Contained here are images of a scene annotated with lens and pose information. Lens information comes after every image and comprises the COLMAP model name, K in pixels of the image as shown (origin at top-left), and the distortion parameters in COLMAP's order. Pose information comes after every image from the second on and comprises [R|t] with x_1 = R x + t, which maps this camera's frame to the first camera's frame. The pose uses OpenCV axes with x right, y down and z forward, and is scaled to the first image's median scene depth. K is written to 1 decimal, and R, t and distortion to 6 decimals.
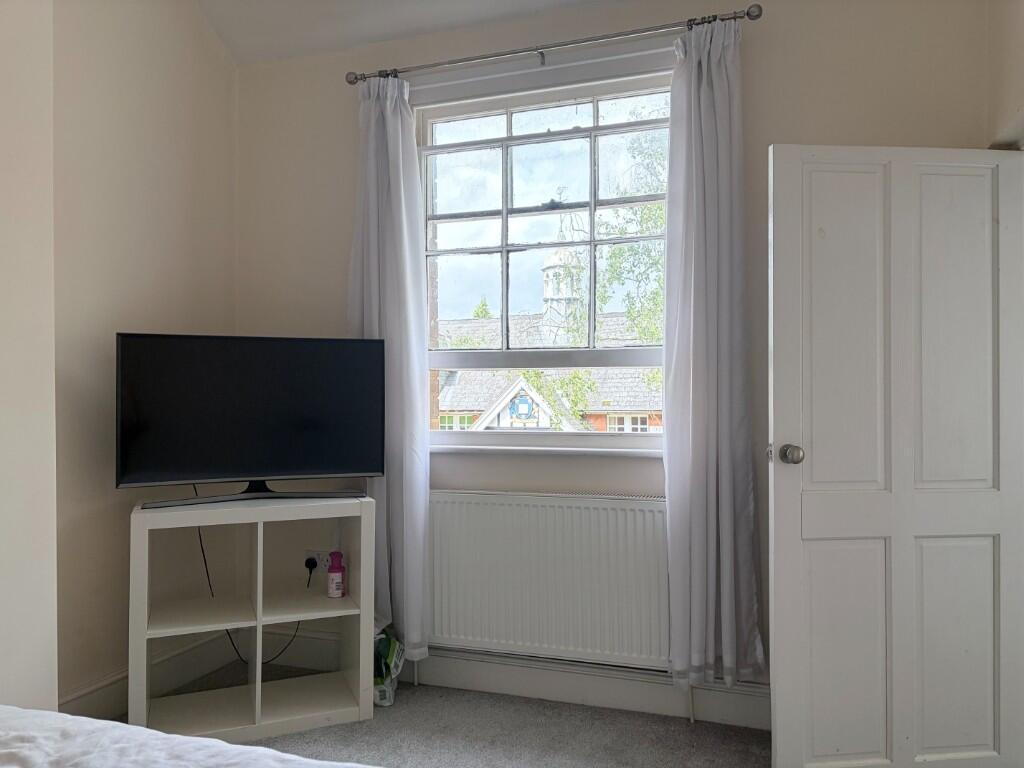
lens RADIAL K [[771.7, 0, 511.8], [0, 771.7, 391.5], [0, 0, 1]] dist [-0.018177, -0.005374]
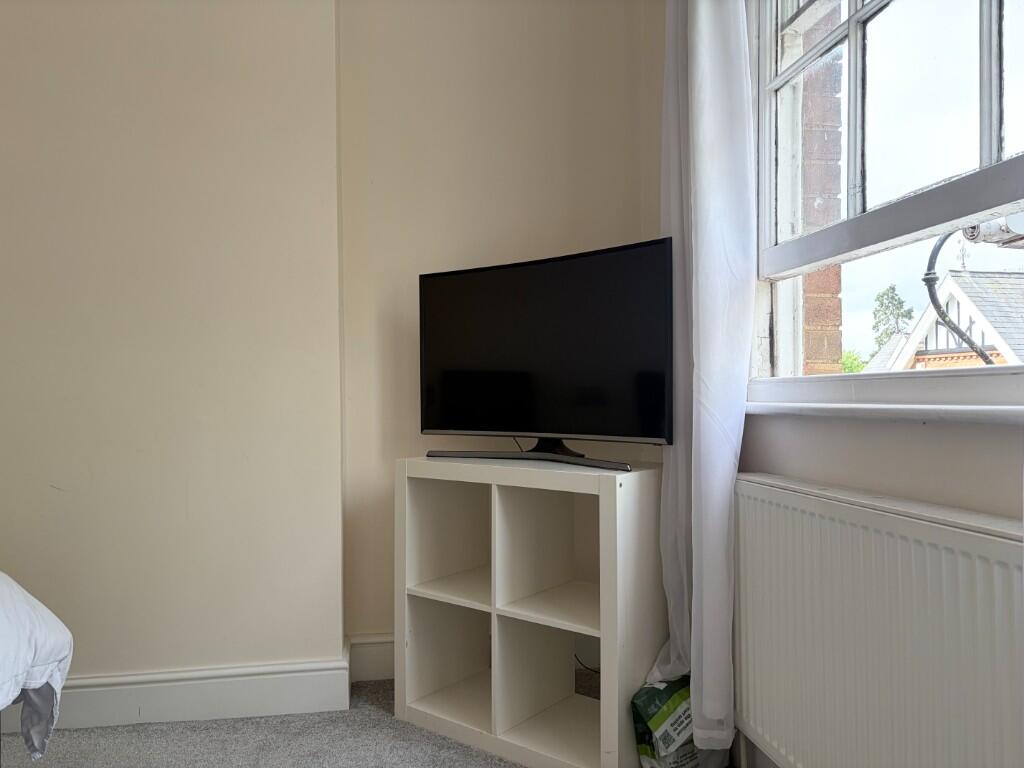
lens RADIAL K [[771.7, 0, 511.1], [0, 771.7, 380.6], [0, 0, 1]] dist [-0.018177, -0.005374]
pose [[0.408649, -0.009549, -0.912642, 0.388478], [0.018044, 0.999834, -0.002381, 0.056093], [0.912513, -0.015494, 0.408753, 0.625494]]
